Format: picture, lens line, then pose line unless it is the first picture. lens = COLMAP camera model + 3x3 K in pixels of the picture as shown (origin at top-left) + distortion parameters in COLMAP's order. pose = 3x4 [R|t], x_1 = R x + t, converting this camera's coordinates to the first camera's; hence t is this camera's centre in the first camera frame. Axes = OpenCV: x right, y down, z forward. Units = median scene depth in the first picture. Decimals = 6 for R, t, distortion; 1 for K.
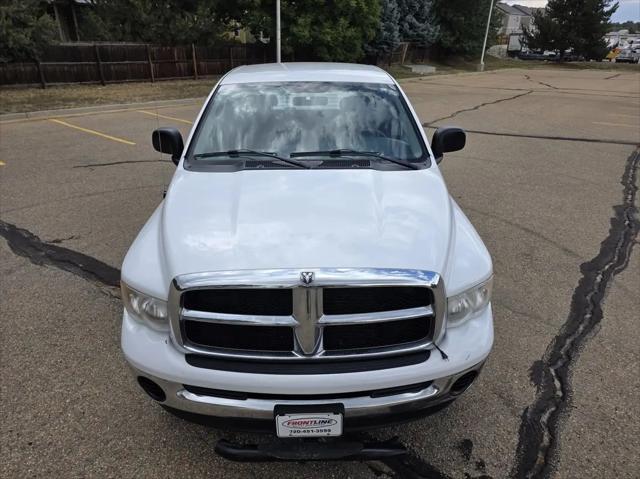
lens RADIAL K [[434.6, 0, 317.6], [0, 434.6, 240.3], [0, 0, 1]] dist [0.033309, -0.026176]
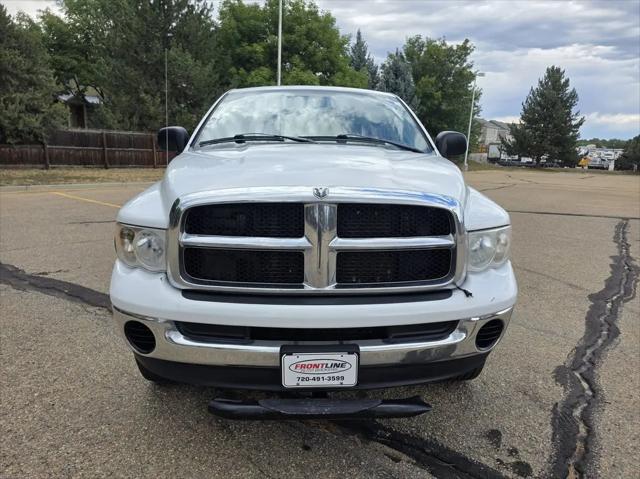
lens RADIAL K [[434.2, 0, 323.7], [0, 434.2, 247.3], [0, 0, 1]] dist [0.046048, -0.041243]
pose [[0.999494, 0.011658, 0.029588, -0.022980], [-0.005268, 0.978223, -0.207491, 0.209819], [-0.031362, 0.207230, 0.977789, 0.055969]]
